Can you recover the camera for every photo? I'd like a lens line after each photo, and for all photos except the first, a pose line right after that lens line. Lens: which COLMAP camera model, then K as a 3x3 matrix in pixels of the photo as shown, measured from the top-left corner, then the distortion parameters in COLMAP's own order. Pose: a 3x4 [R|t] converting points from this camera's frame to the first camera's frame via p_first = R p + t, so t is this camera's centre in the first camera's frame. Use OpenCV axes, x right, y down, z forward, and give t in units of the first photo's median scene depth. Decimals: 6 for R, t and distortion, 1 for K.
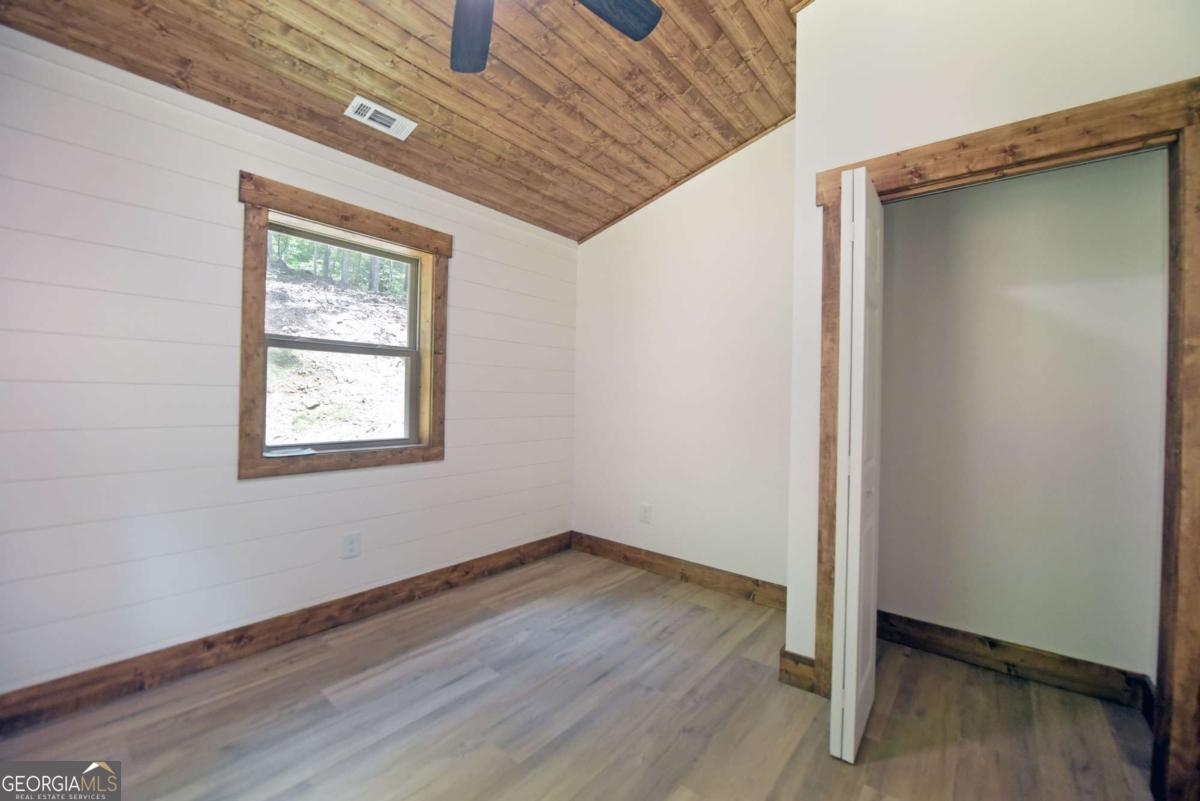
lens RADIAL K [[478.4, 0, 608.2], [0, 478.4, 397.9], [0, 0, 1]] dist [-0.016507, -0.001660]
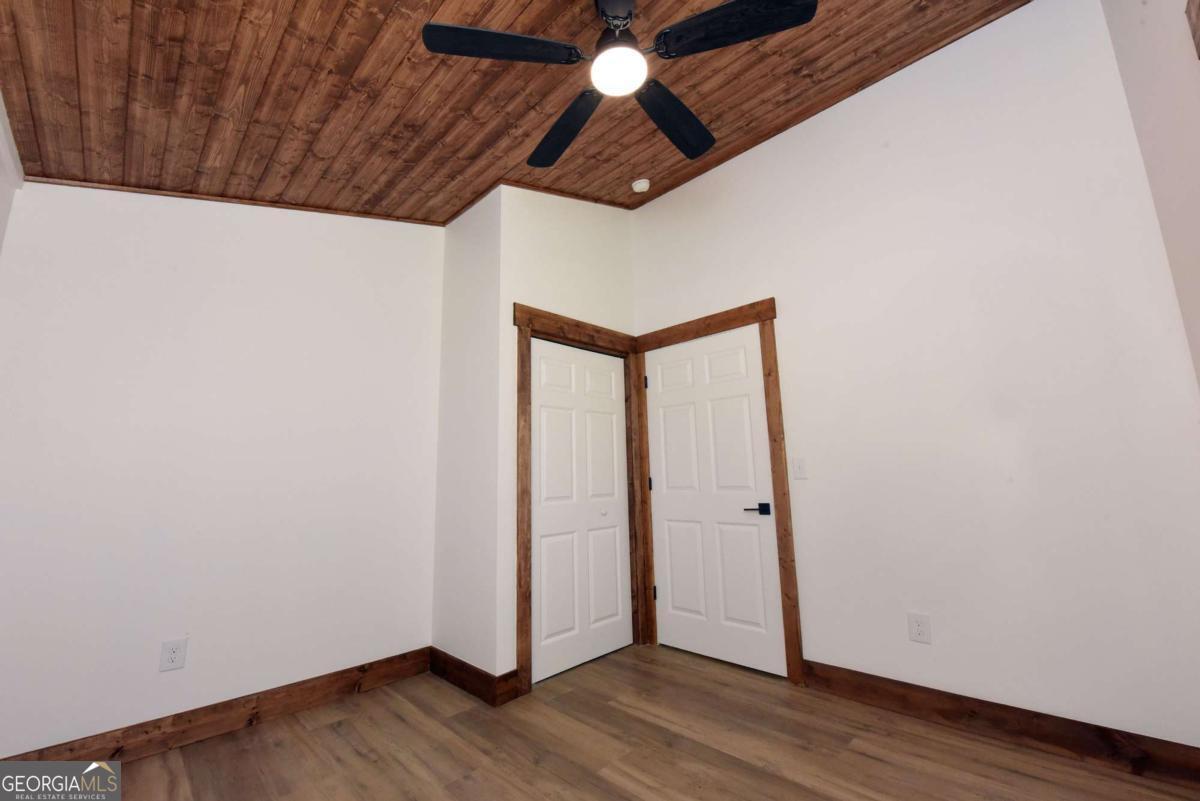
lens RADIAL K [[478.4, 0, 607.2], [0, 478.4, 399.0], [0, 0, 1]] dist [-0.016507, -0.001660]
pose [[0.089435, 0.137935, 0.986395, -0.801936], [0.033238, 0.989399, -0.141368, 0.019777], [-0.995438, 0.045429, 0.083902, 0.551003]]
